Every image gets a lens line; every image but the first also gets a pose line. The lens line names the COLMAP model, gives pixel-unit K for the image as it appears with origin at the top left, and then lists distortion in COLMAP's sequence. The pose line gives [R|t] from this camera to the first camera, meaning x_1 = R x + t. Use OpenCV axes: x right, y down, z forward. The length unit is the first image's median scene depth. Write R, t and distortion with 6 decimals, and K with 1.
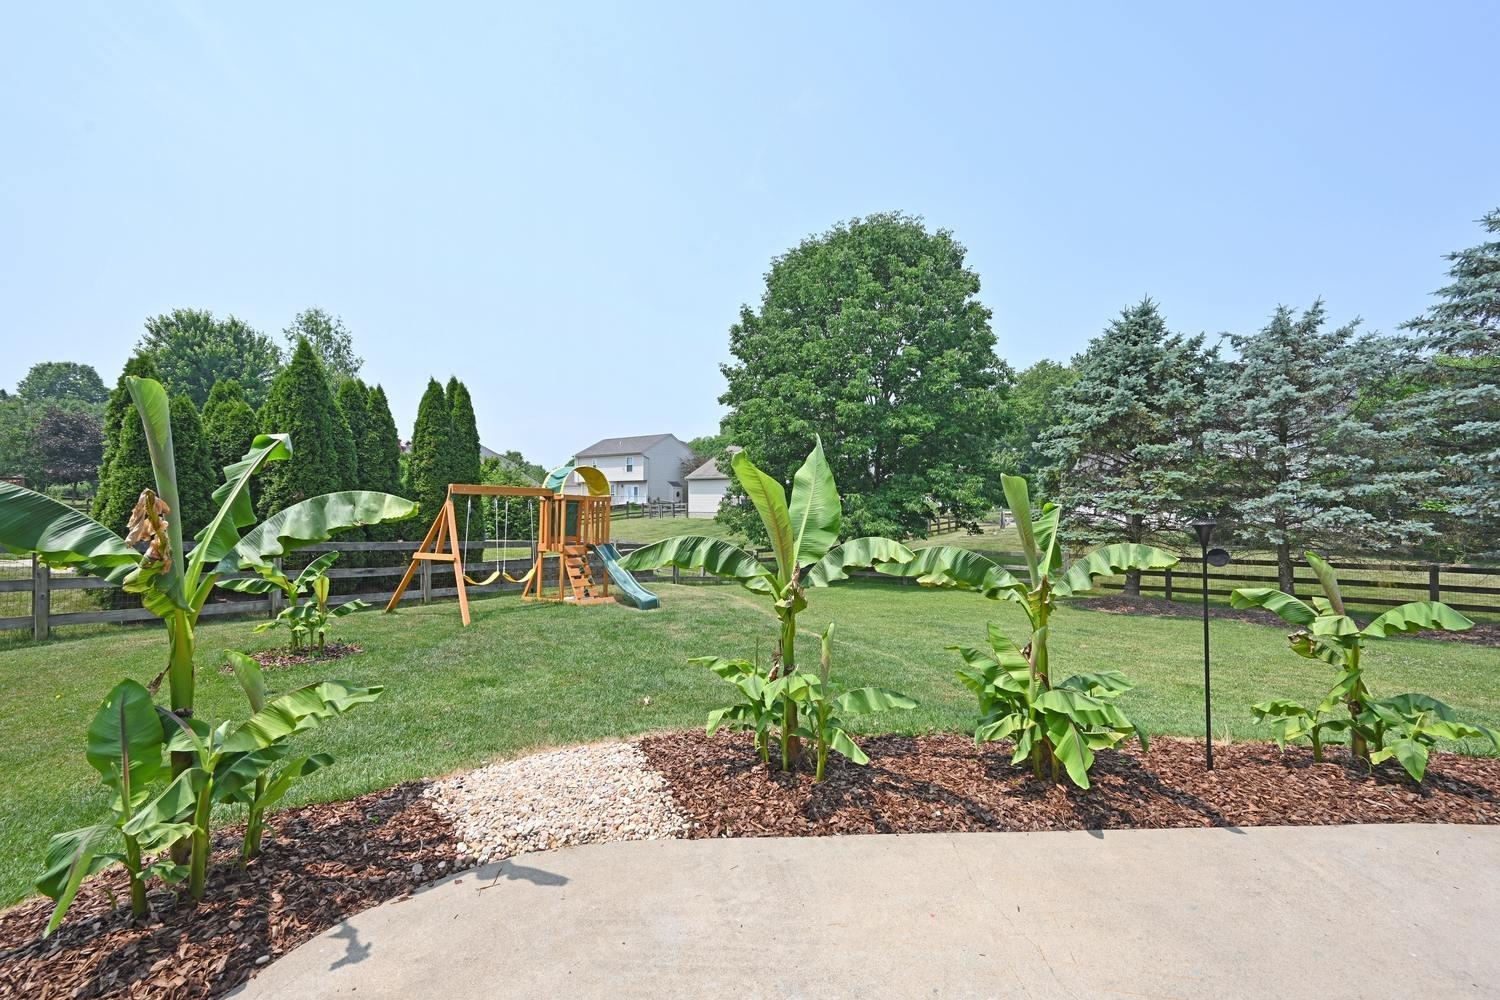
lens RADIAL K [[592.7, 0, 746.7], [0, 592.7, 502.9], [0, 0, 1]] dist [0.009610, 0.000652]
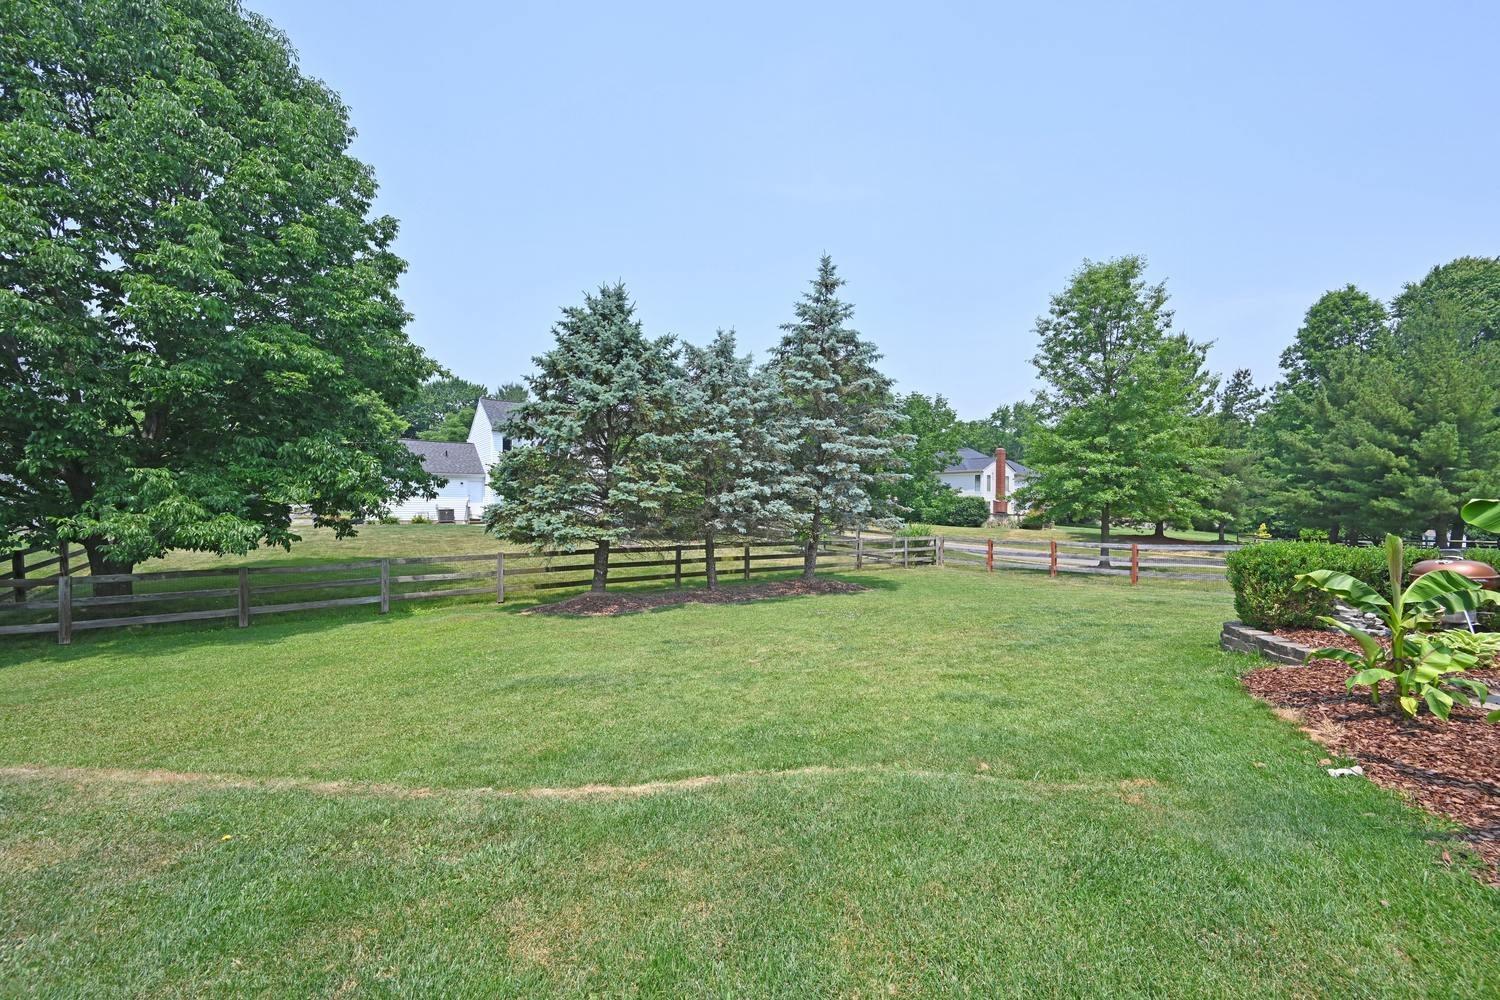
lens RADIAL K [[592.7, 0, 747.6], [0, 592.7, 502.2], [0, 0, 1]] dist [0.009610, 0.000652]
pose [[0.368842, 0.004564, 0.929481, -0.148853], [-0.013914, 0.999903, 0.000612, 0.008114], [-0.929388, -0.013158, 0.368870, 0.463711]]
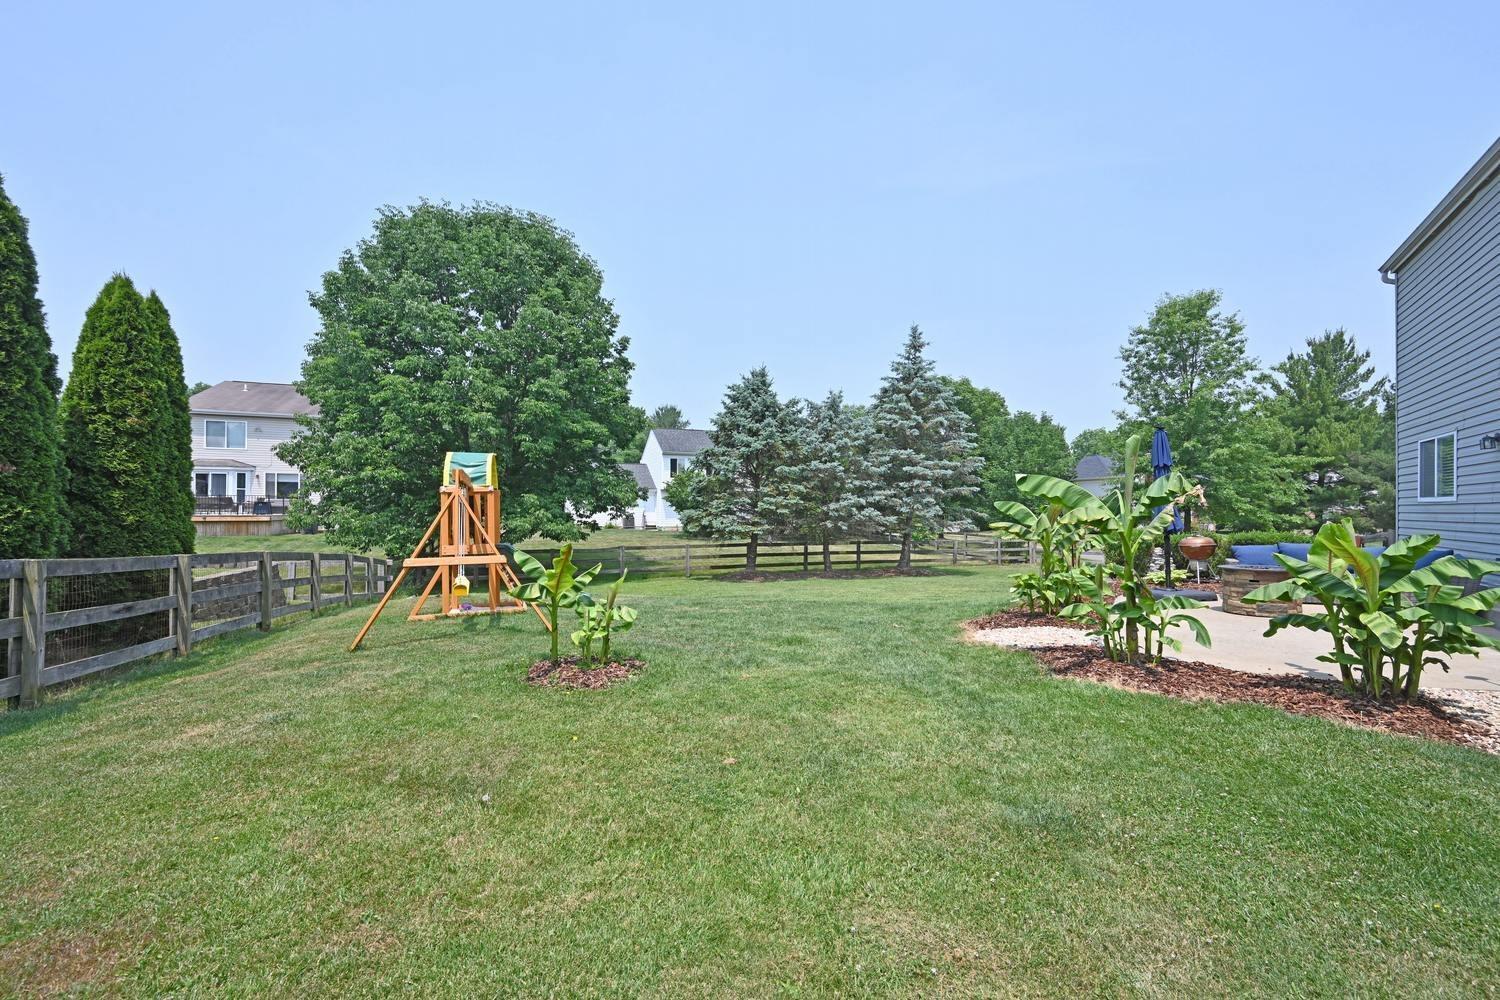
lens RADIAL K [[637.0, 0, 742.8], [0, 637.0, 507.1], [0, 0, 1]] dist [0.000829, 0.000929]
pose [[0.581858, 0.009351, 0.813237, -0.647886], [-0.006774, 0.999955, -0.006652, 0.015237], [-0.813262, -0.001639, 0.581895, 0.134792]]
